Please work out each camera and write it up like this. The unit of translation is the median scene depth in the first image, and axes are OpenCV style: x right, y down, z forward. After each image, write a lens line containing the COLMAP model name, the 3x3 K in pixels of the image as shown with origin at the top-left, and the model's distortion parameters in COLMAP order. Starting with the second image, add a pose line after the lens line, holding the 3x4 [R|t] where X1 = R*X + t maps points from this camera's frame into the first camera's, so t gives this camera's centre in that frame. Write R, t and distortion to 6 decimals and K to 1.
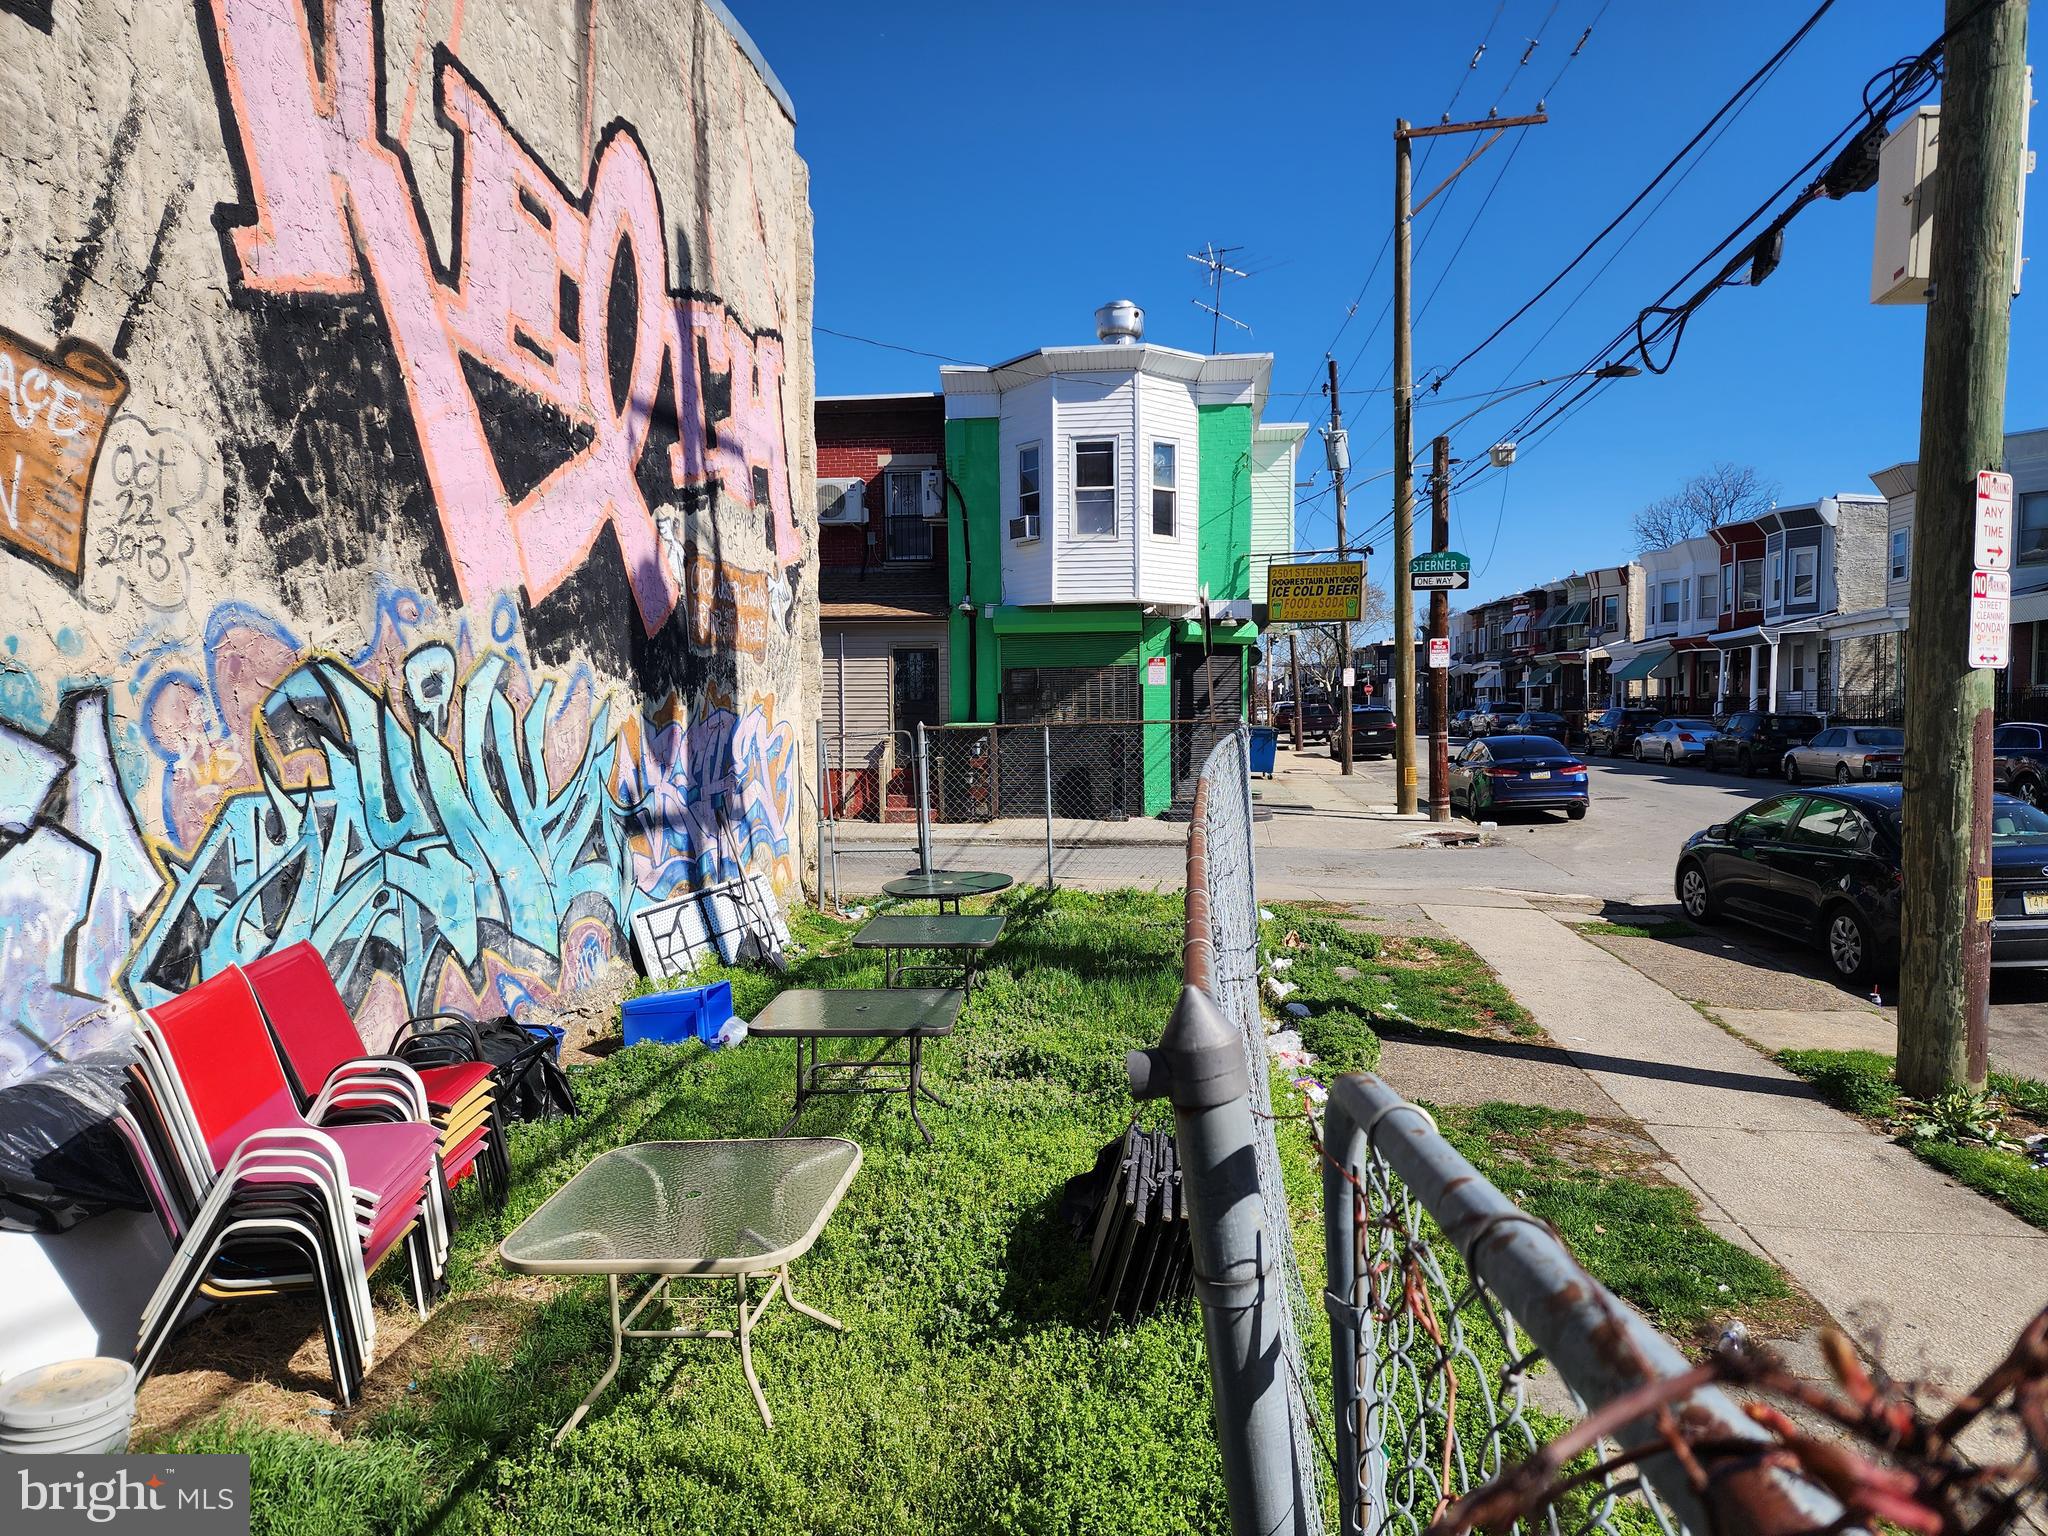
lens RADIAL K [[1371.9, 0, 1043.1], [0, 1371.9, 778.6], [0, 0, 1]] dist [0.096518, -0.084891]
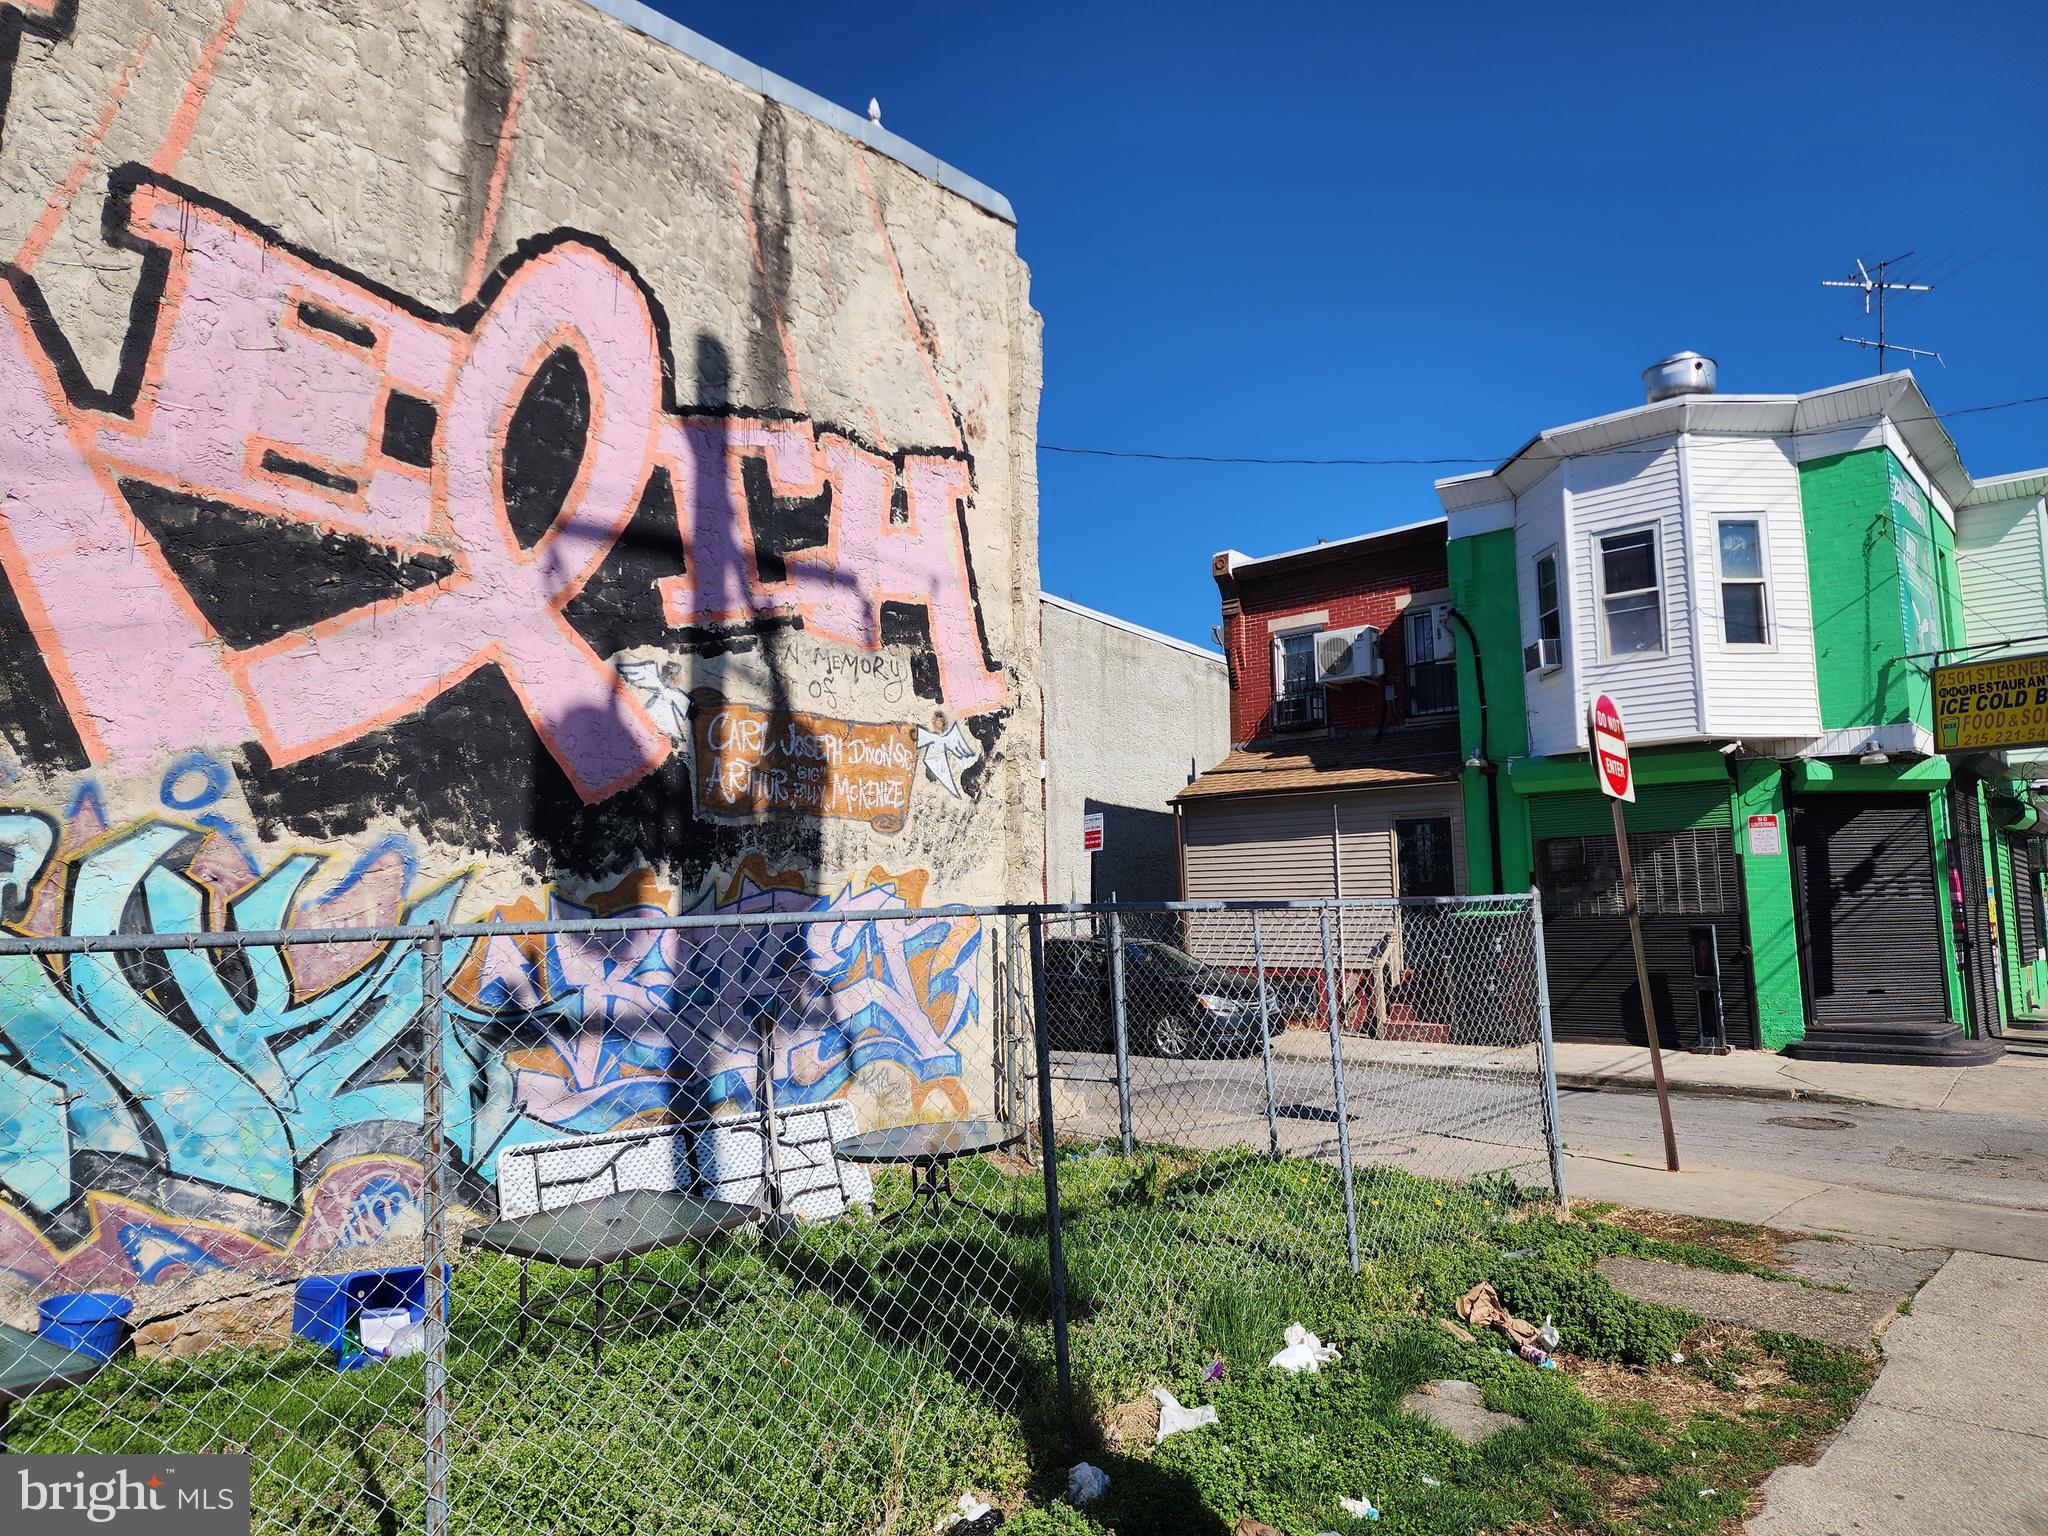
lens RADIAL K [[1371.9, 0, 1024.2], [0, 1371.9, 745.6], [0, 0, 1]] dist [0.096518, -0.084891]
pose [[0.826499, -0.077908, -0.557522, 0.437853], [-0.015695, 0.986803, -0.161162, -0.006736], [0.562720, 0.141951, 0.814369, 0.515947]]
